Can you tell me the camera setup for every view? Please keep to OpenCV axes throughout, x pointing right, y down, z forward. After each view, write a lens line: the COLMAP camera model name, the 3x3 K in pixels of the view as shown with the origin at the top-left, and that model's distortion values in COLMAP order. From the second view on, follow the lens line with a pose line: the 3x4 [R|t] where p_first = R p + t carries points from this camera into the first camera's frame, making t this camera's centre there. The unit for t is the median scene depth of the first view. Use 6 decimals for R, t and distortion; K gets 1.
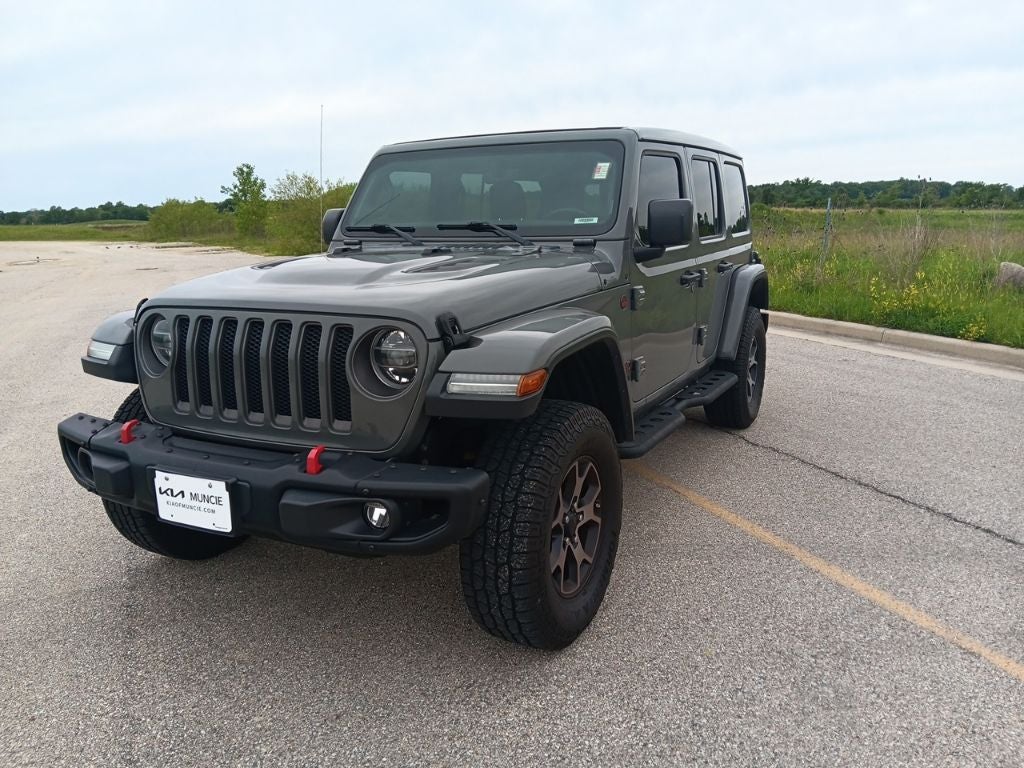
lens RADIAL K [[781.4, 0, 514.1], [0, 781.4, 383.7], [0, 0, 1]] dist [0.046333, -0.095991]
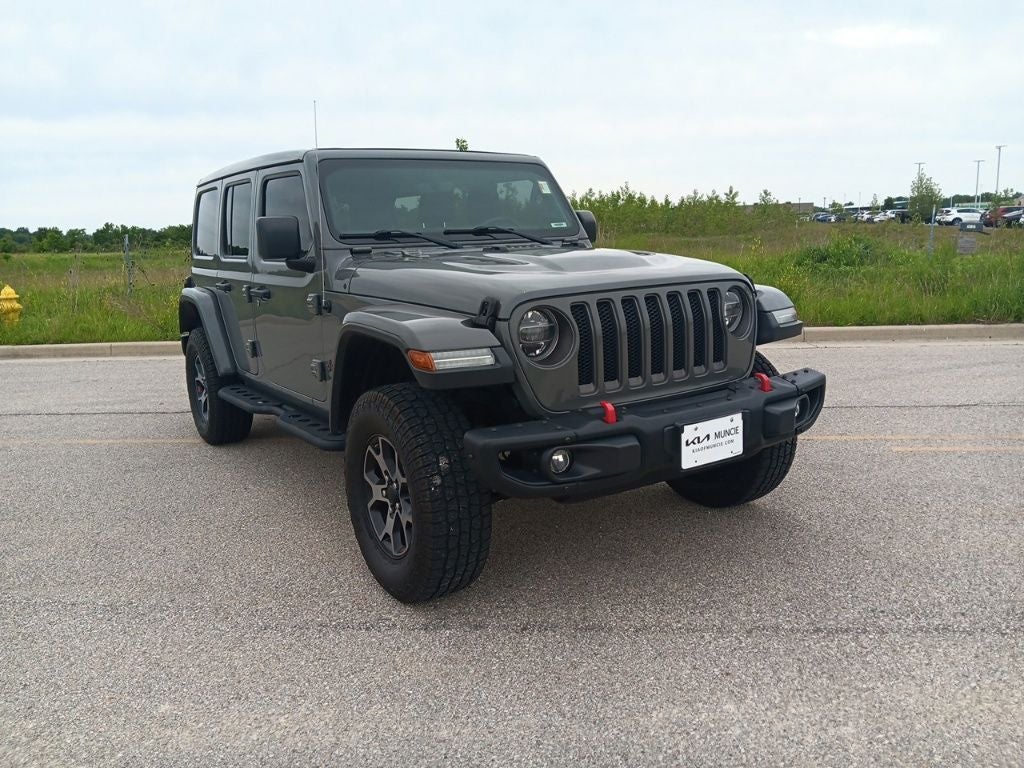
lens RADIAL K [[781.4, 0, 514.1], [0, 781.4, 383.7], [0, 0, 1]] dist [0.046333, -0.095991]
pose [[0.506788, -0.160819, 0.846937, -1.520202], [0.207352, 0.976343, 0.061316, -0.068529], [-0.836762, 0.144540, 0.528145, 0.599525]]
